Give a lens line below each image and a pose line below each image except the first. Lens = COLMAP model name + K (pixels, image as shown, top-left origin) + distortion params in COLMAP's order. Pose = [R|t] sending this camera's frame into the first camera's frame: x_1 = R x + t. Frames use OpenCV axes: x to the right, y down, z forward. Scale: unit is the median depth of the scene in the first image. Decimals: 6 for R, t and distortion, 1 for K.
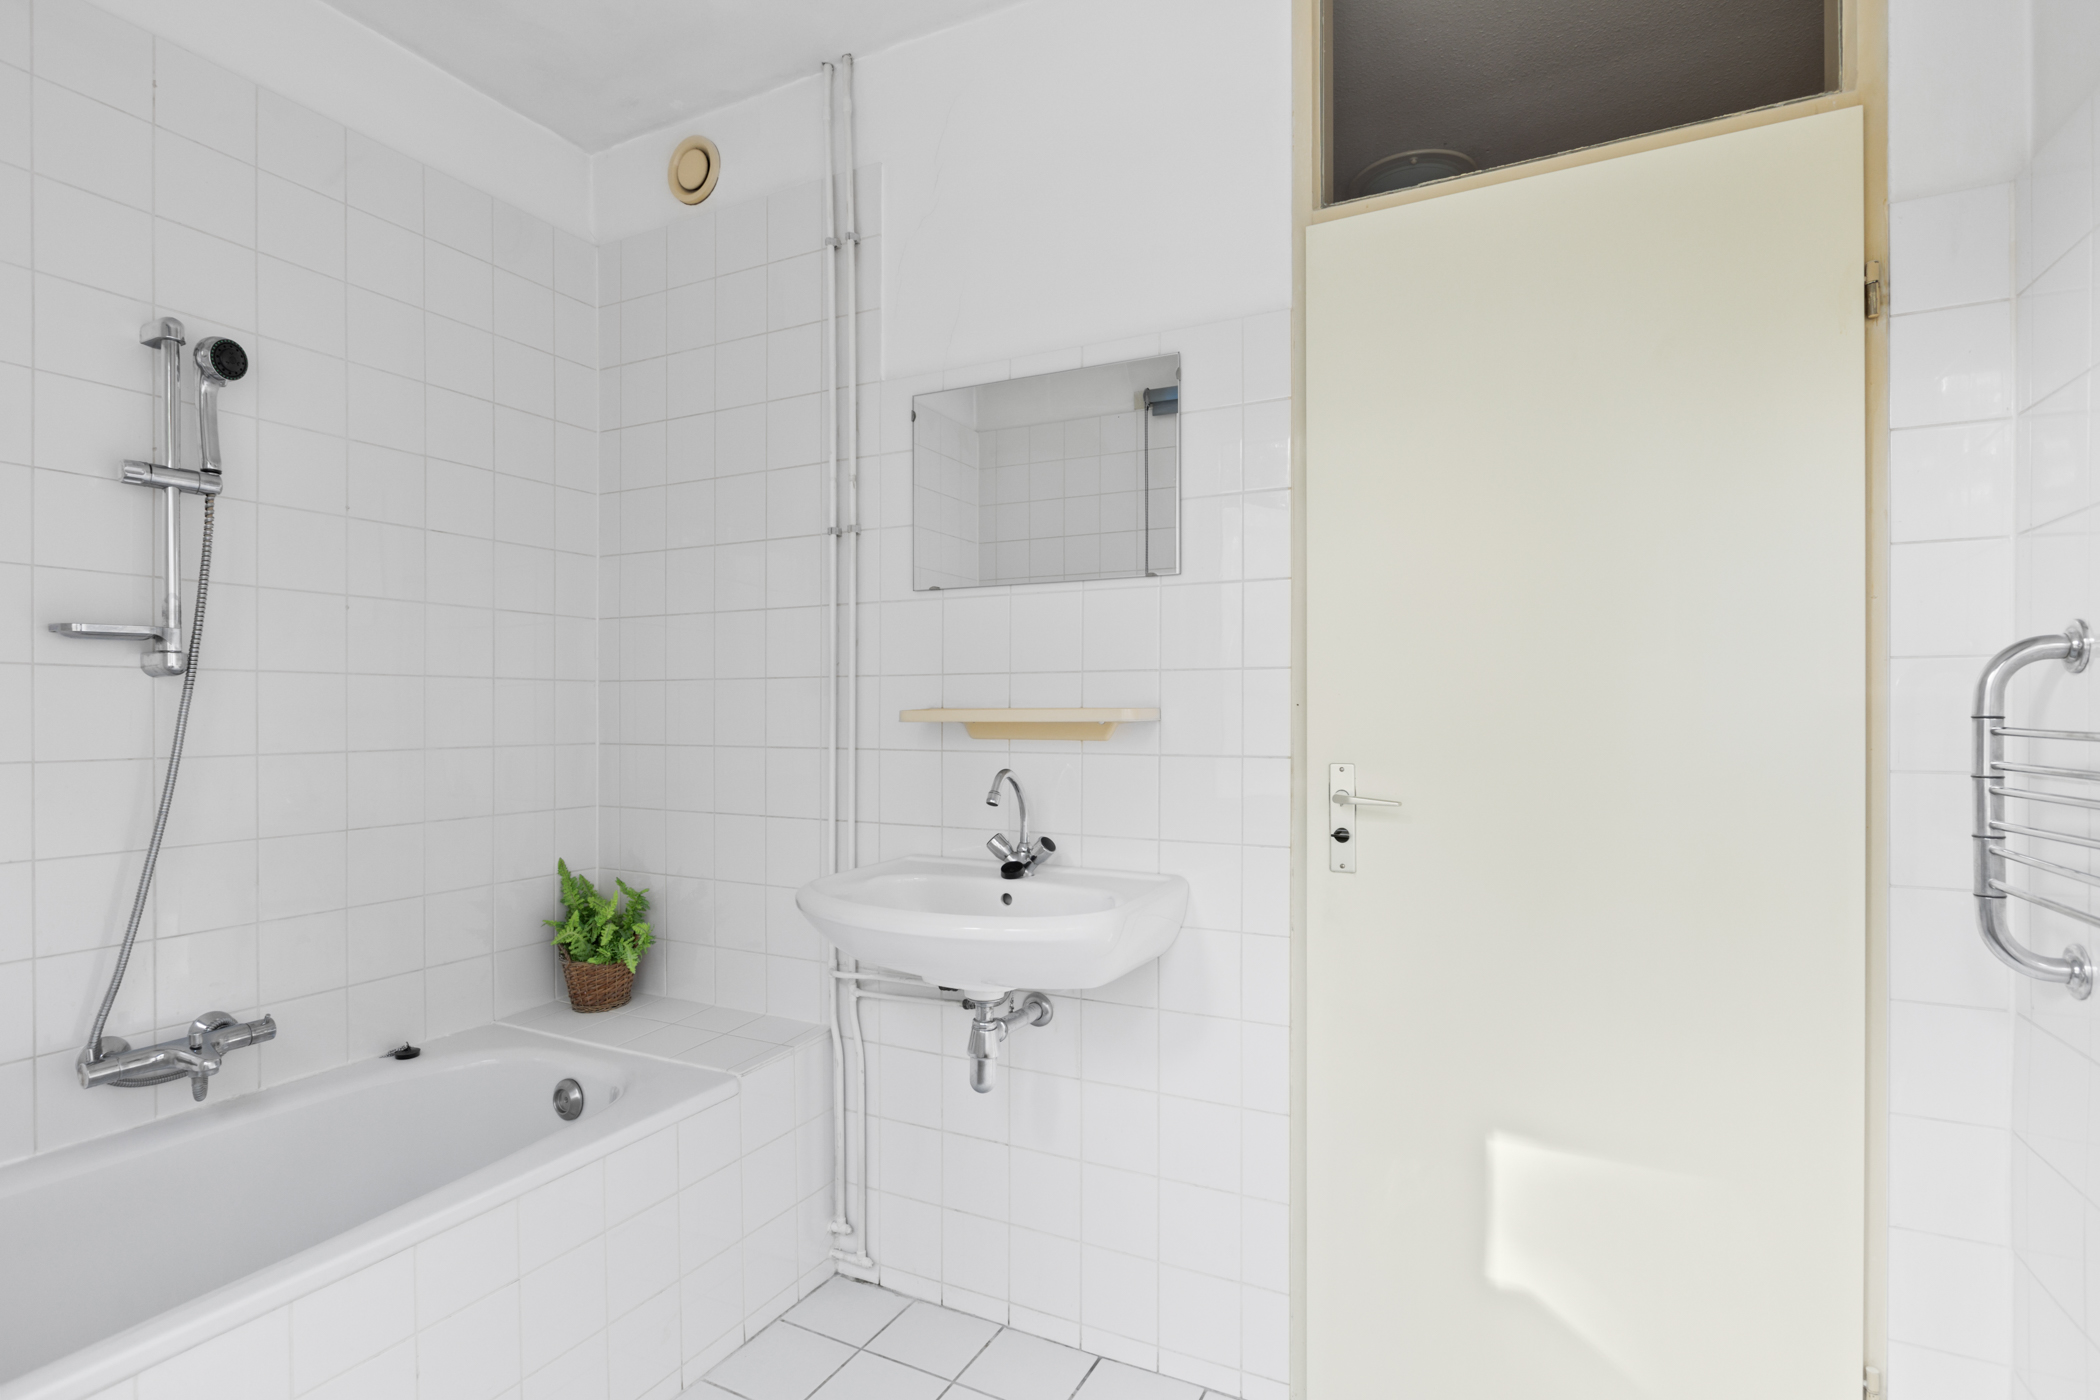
lens RADIAL K [[1068.1, 0, 962.0], [0, 1068.1, 710.0], [0, 0, 1]] dist [0.009375, 0.000668]
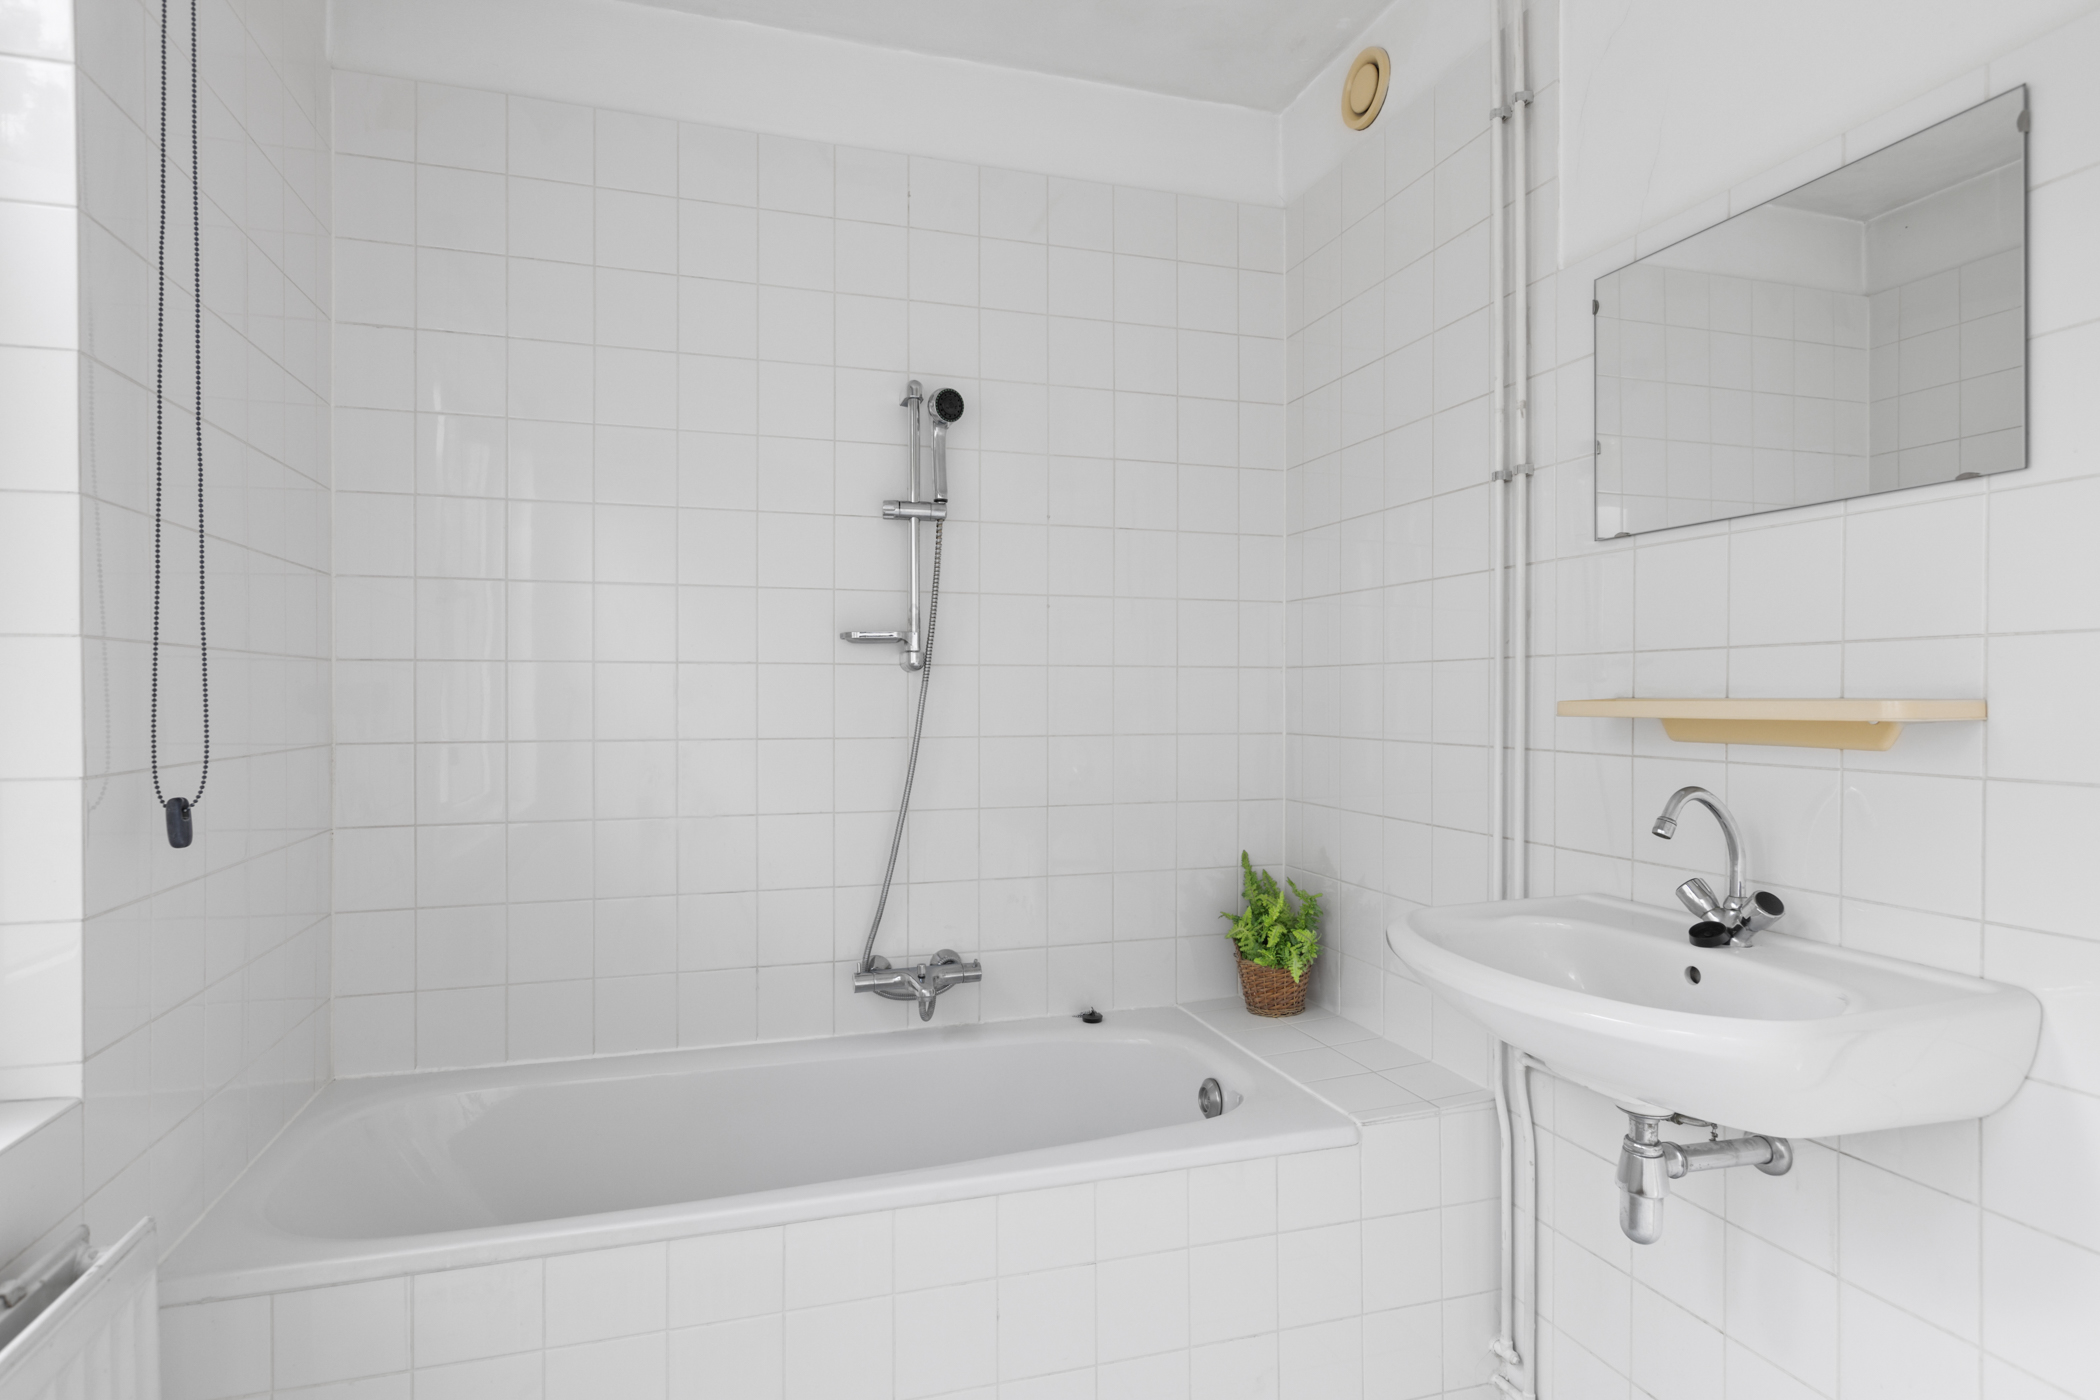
lens RADIAL K [[1105.0, 0, 1053.4], [0, 1105.0, 693.7], [0, 0, 1]] dist [0.014341, -0.002445]
pose [[0.712450, -0.000682, -0.701722, 0.227751], [0.001607, 0.999998, 0.000659, -0.005424], [0.701721, -0.001597, 0.712450, 0.178314]]
